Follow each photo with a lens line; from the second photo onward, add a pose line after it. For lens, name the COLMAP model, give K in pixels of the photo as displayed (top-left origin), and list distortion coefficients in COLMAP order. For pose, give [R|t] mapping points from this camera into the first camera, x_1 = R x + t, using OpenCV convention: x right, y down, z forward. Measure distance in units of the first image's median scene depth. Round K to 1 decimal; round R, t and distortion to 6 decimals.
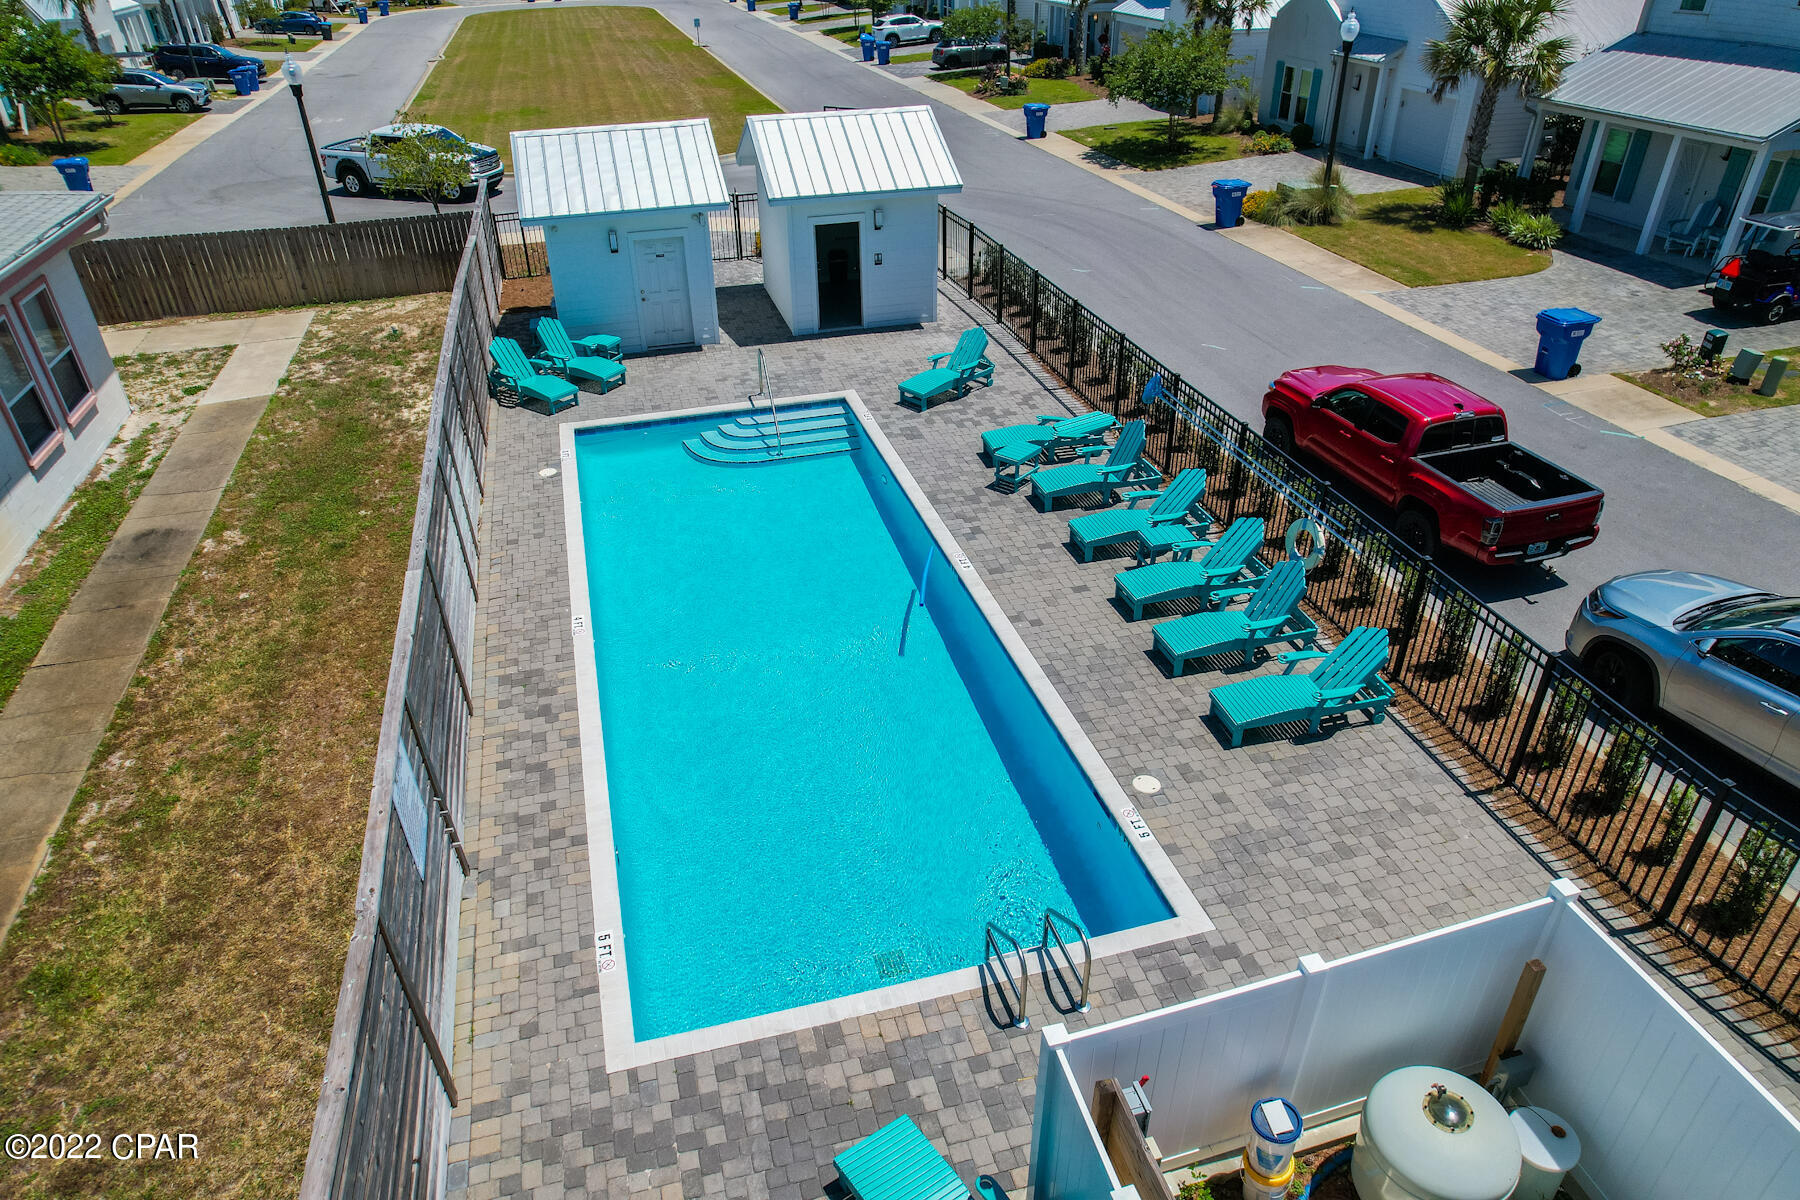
lens RADIAL K [[1148.7, 0, 898.7], [0, 1148.7, 608.0], [0, 0, 1]] dist [-0.081368, 0.072669]
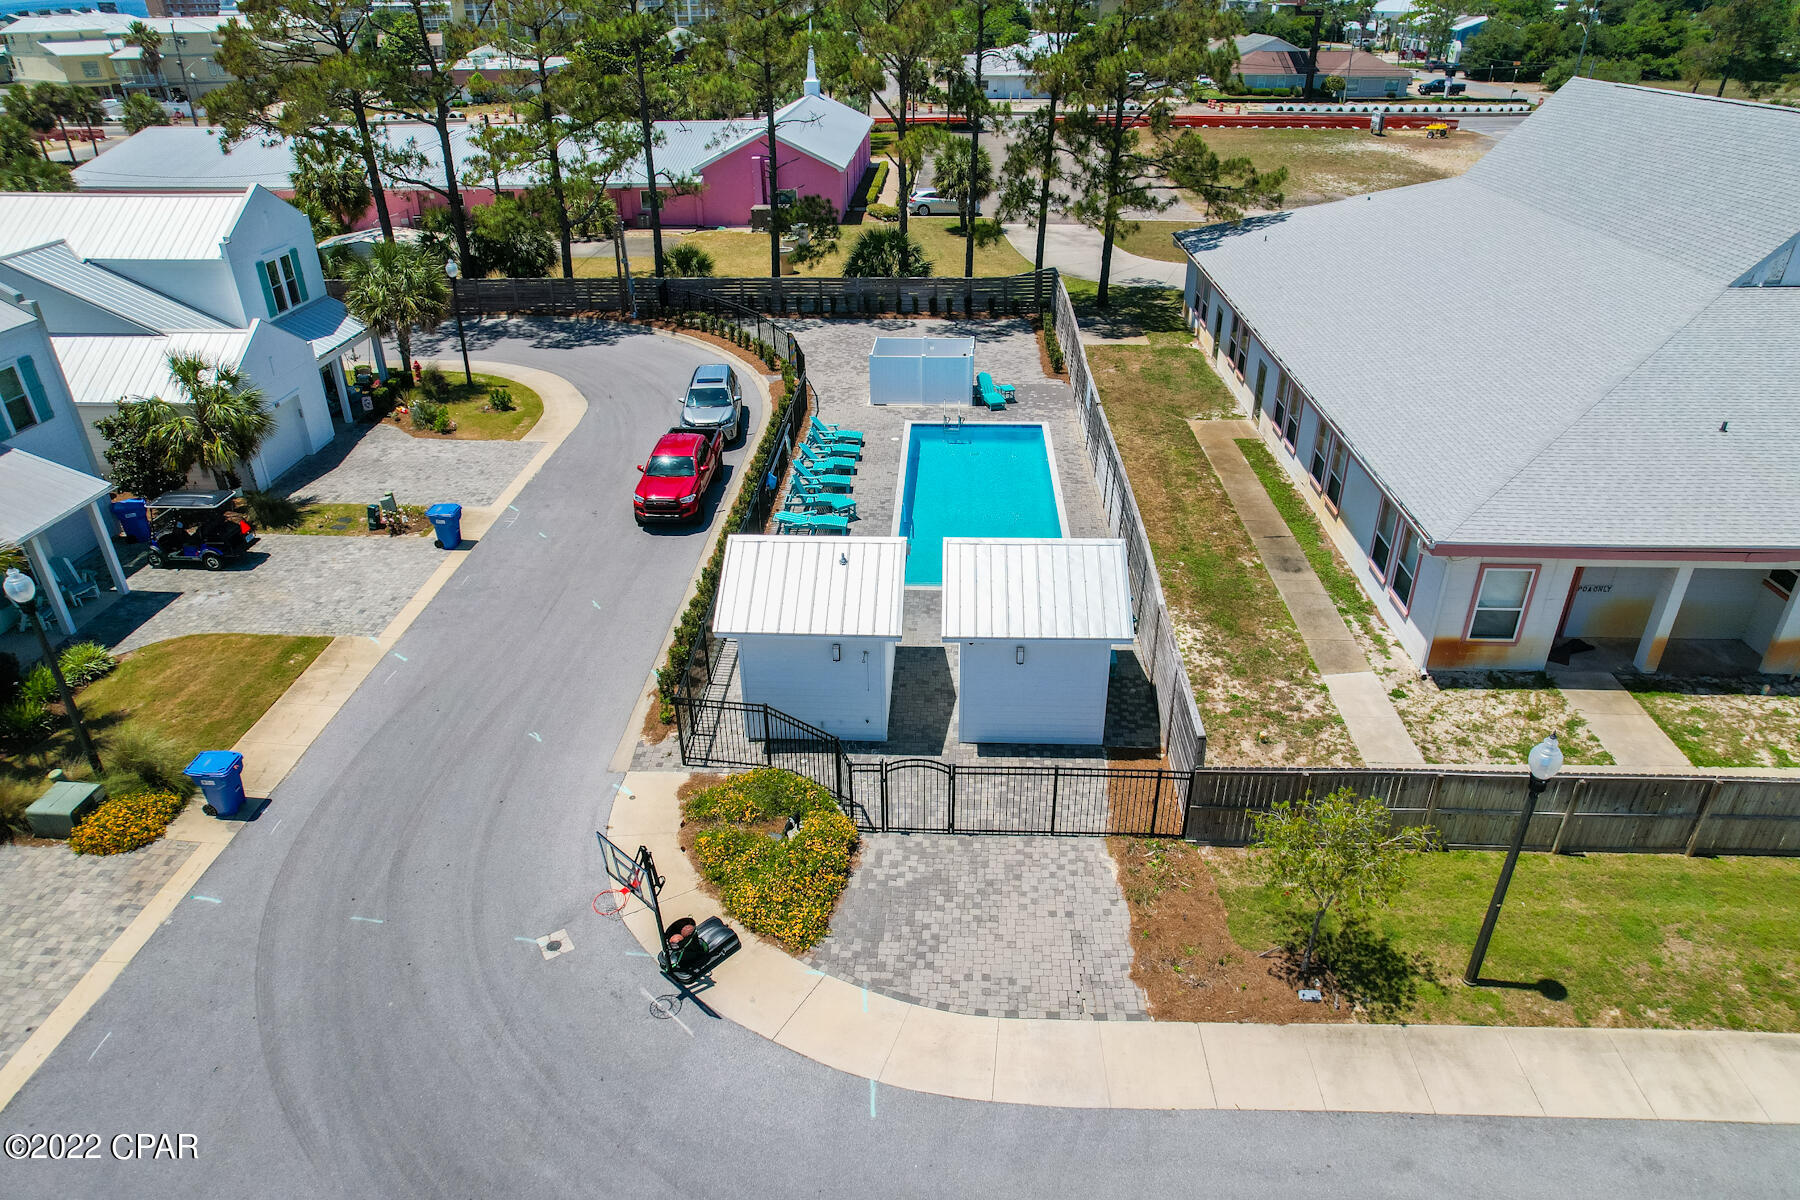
lens RADIAL K [[1145.3, 0, 900.0], [0, 1145.3, 600.0], [0, 0, 1]] dist [-0.060618, 0.045108]
pose [[-0.948781, -0.130223, 0.287847, -0.473440], [0.187640, 0.500733, 0.845019, -1.394283], [-0.254176, 0.855750, -0.450651, 1.635216]]
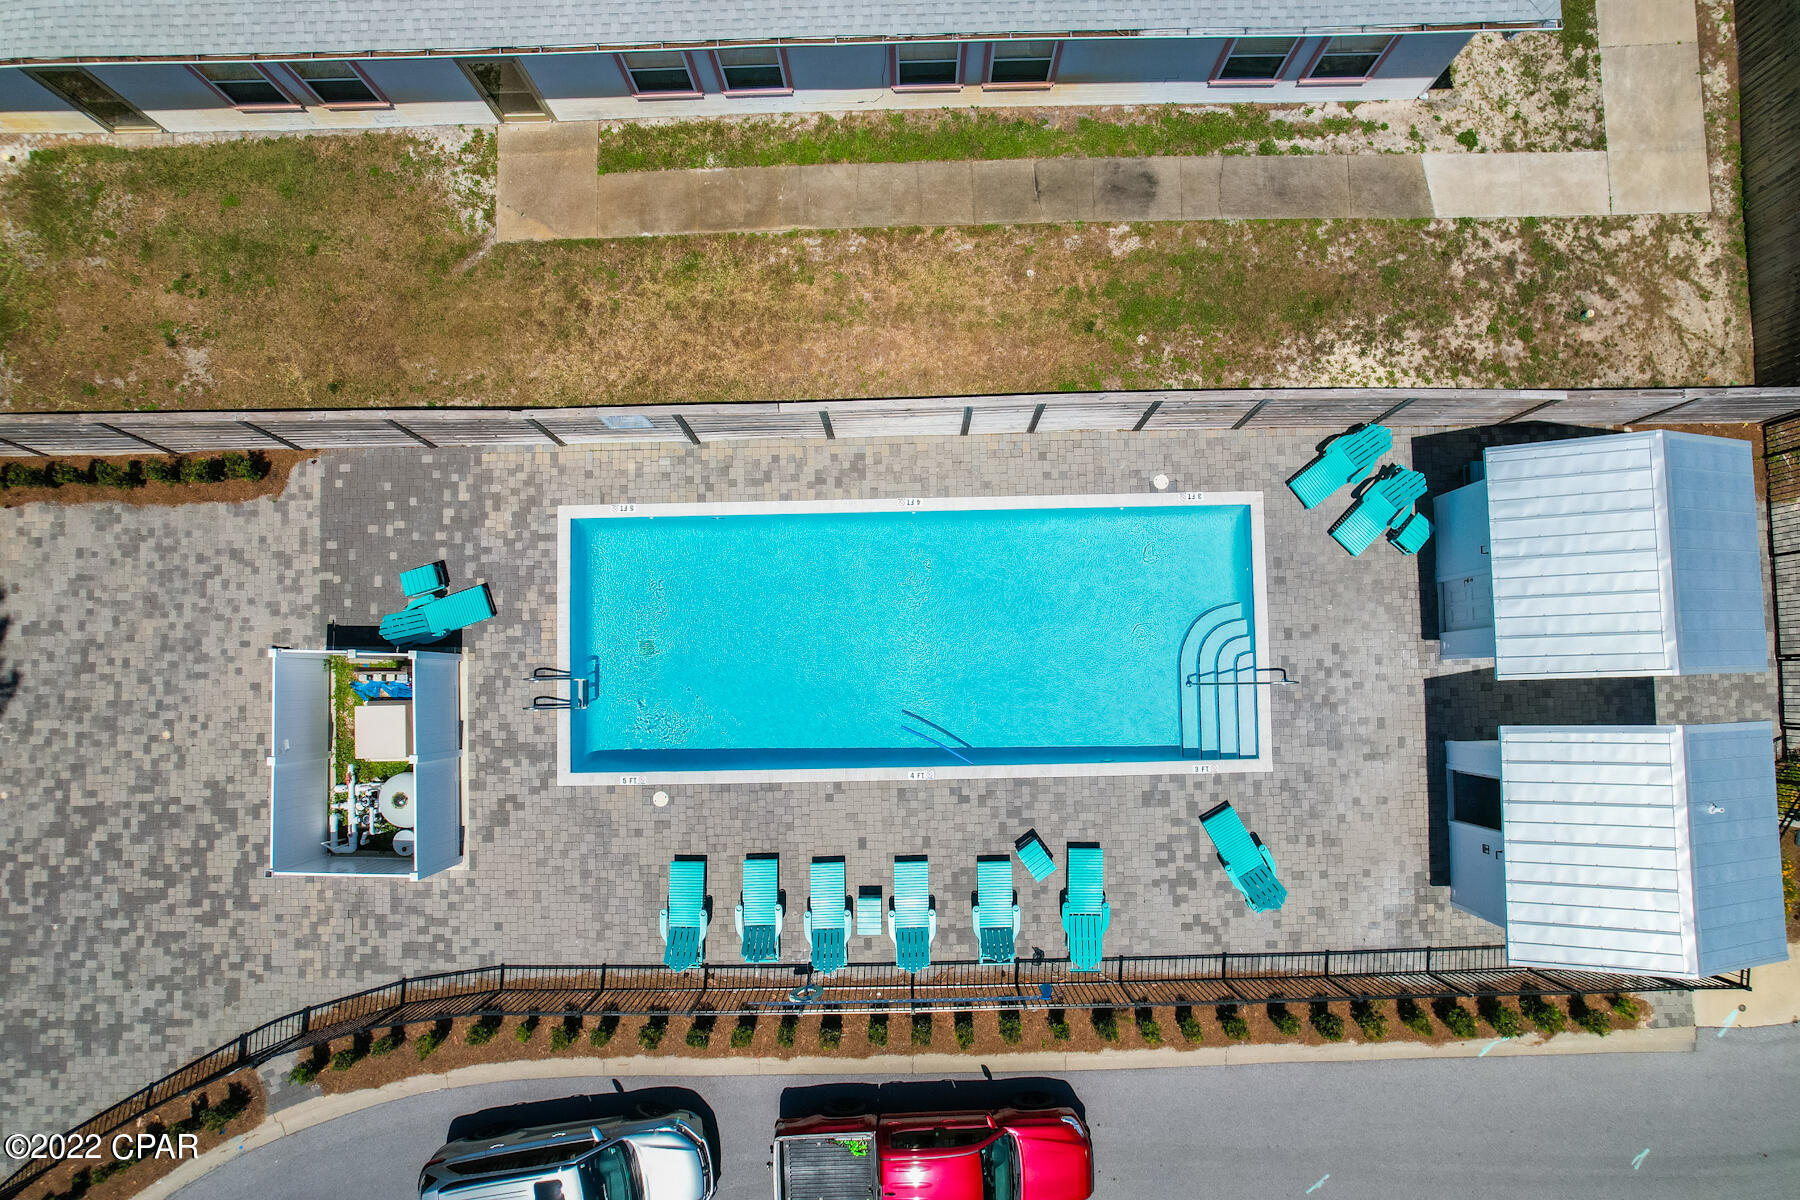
lens RADIAL K [[1148.7, 0, 898.7], [0, 1148.7, 608.0], [0, 0, 1]] dist [-0.081368, 0.072669]
pose [[-0.250176, 0.967072, -0.046737, -0.047996], [-0.505792, -0.089379, 0.858013, -0.862092], [0.825582, 0.238294, 0.511498, 0.168169]]
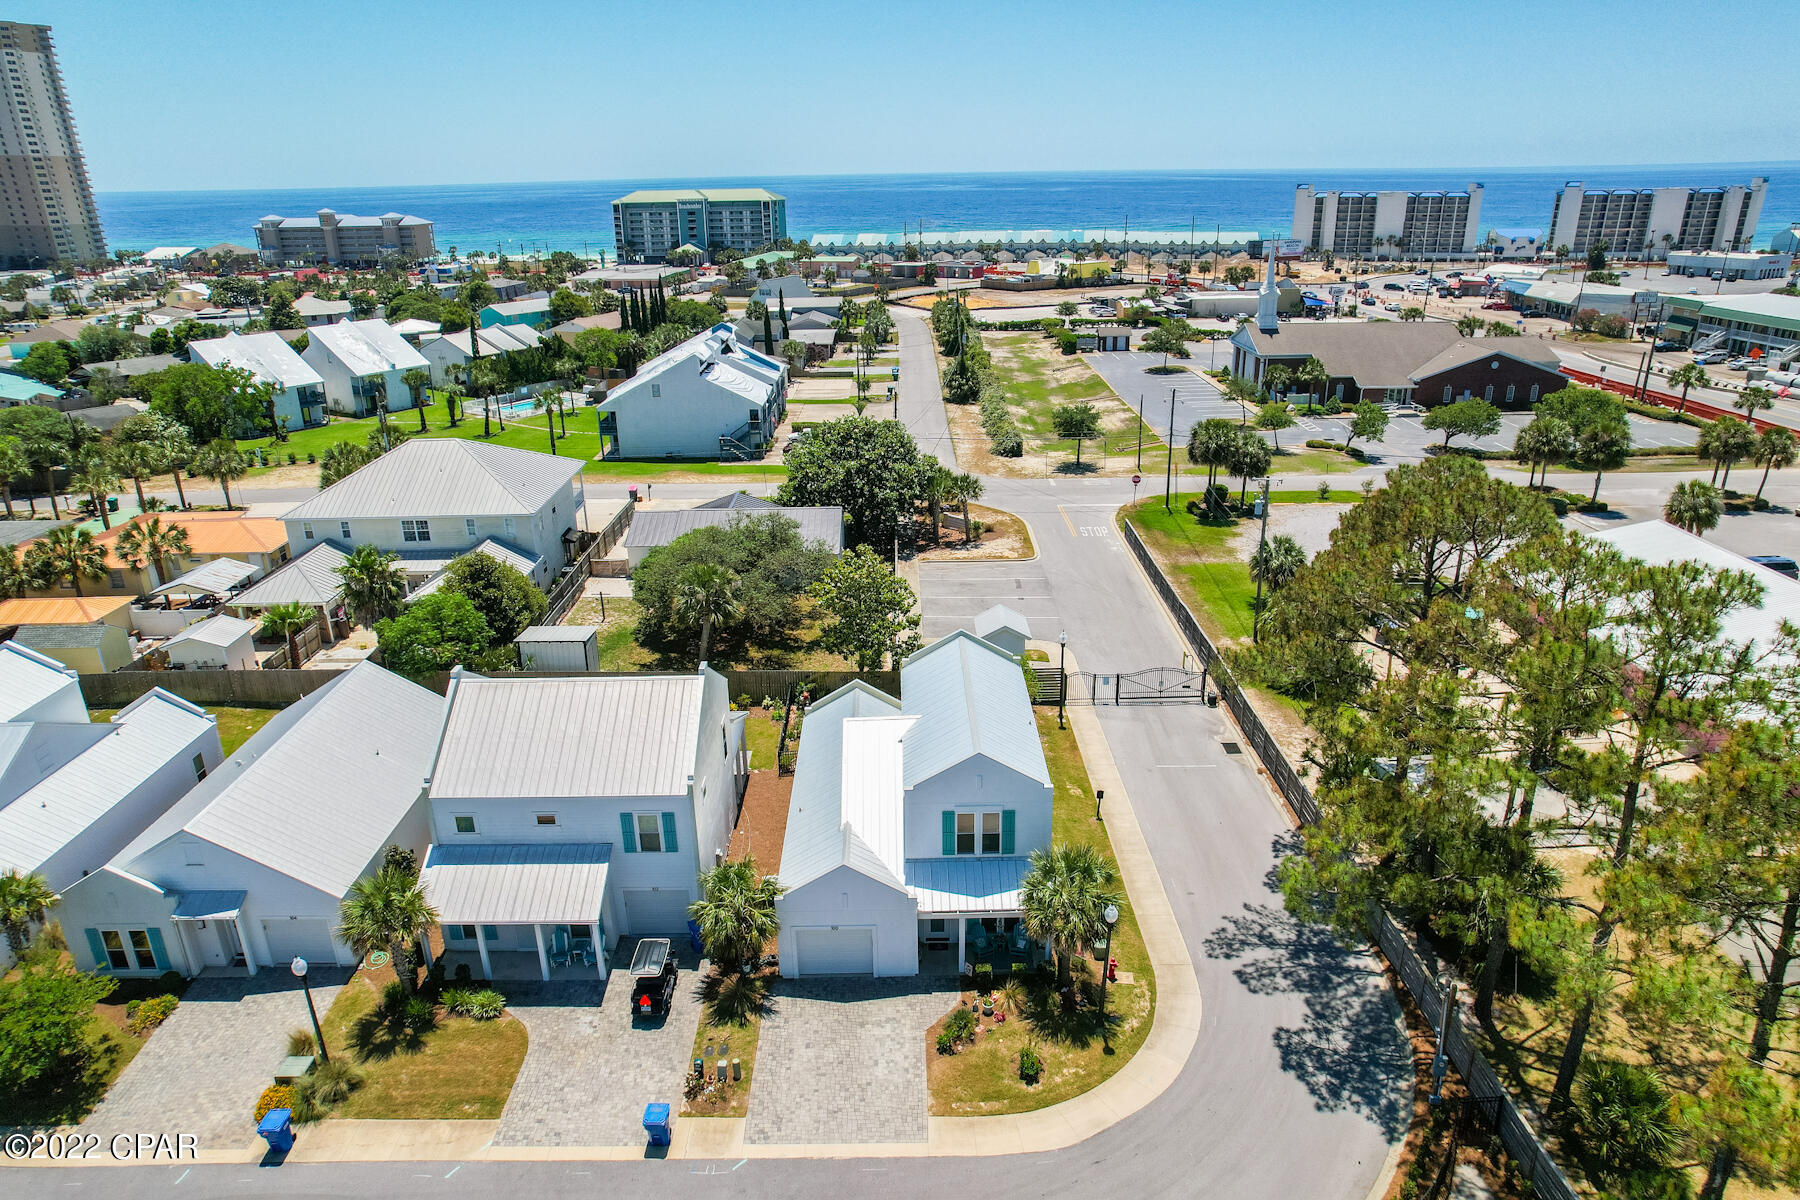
lens RADIAL K [[1150.2, 0, 893.3], [0, 1150.2, 594.9], [0, 0, 1]] dist [-0.081461, 0.067278]
pose [[0.269619, -0.318620, 0.908728, -0.591491], [0.526559, 0.838880, 0.137900, -0.943730], [-0.806251, 0.441319, 0.393950, -0.292518]]
